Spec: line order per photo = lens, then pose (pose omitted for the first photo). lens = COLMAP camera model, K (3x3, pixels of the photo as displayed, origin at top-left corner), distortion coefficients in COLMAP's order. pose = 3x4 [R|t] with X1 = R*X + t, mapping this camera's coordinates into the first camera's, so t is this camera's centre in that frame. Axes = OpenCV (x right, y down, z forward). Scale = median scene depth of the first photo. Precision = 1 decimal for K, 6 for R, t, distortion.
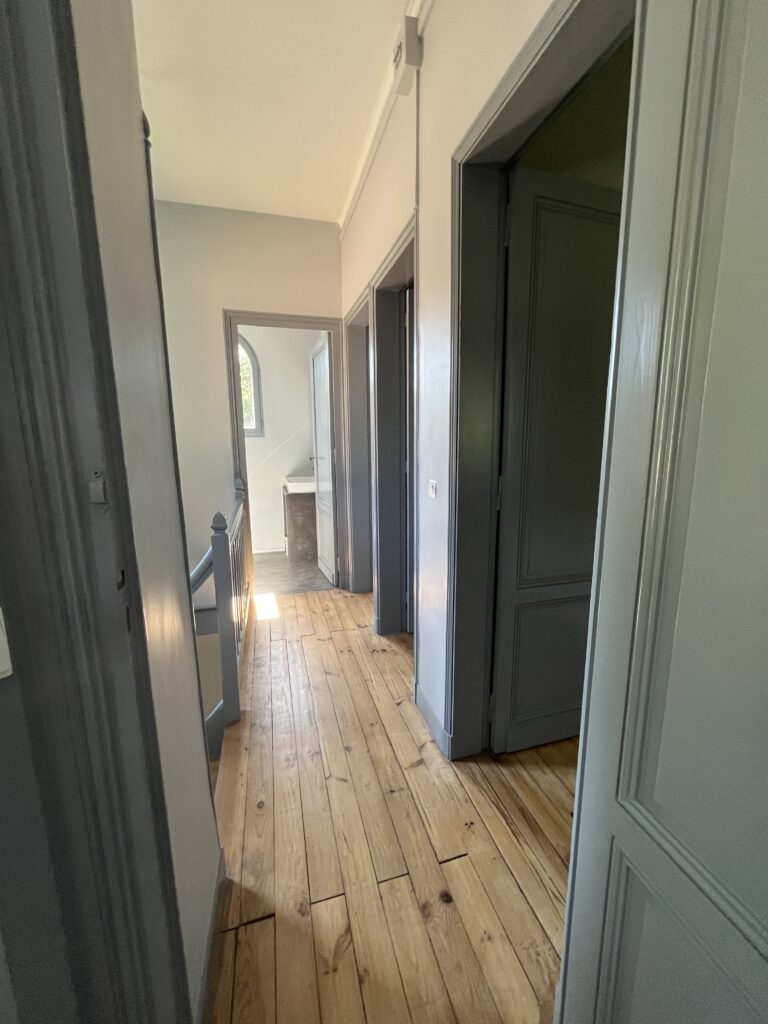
lens RADIAL K [[416.0, 0, 387.7], [0, 416.0, 511.9], [0, 0, 1]] dist [-0.001888, -0.000186]
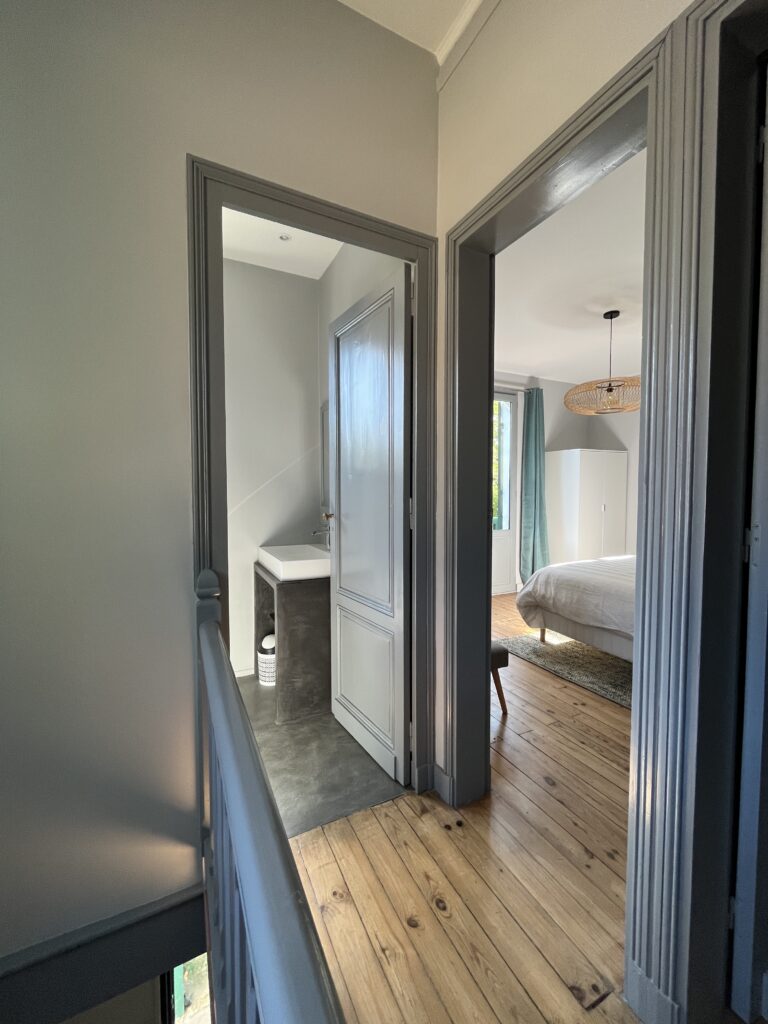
lens RADIAL K [[416.0, 0, 387.7], [0, 416.0, 511.9], [0, 0, 1]] dist [-0.001888, -0.000186]
pose [[0.982289, -0.000137, 0.187372, -0.235613], [0.023339, 0.992301, -0.121629, -0.073869], [-0.185913, 0.123848, 0.974730, 0.513011]]
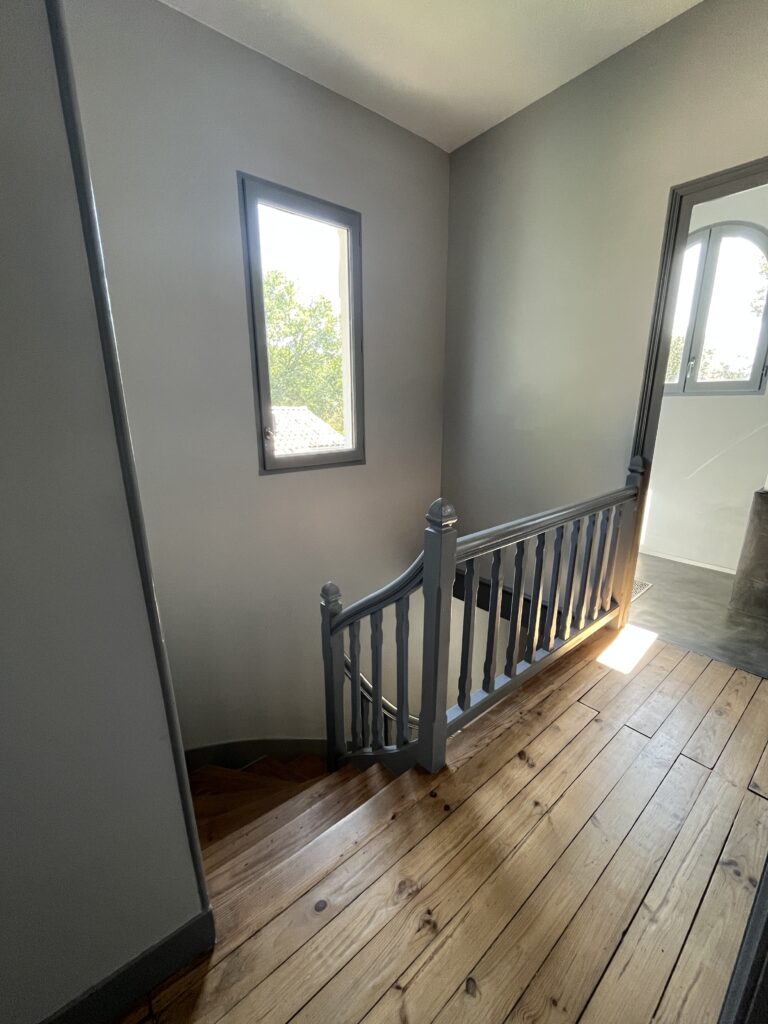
lens RADIAL K [[416.0, 0, 387.7], [0, 416.0, 511.9], [0, 0, 1]] dist [-0.001888, -0.000186]
pose [[0.398140, 0.235041, -0.886702, 0.092649], [-0.156682, 0.969837, 0.186726, -0.048407], [0.903845, 0.064587, 0.422958, 0.312187]]
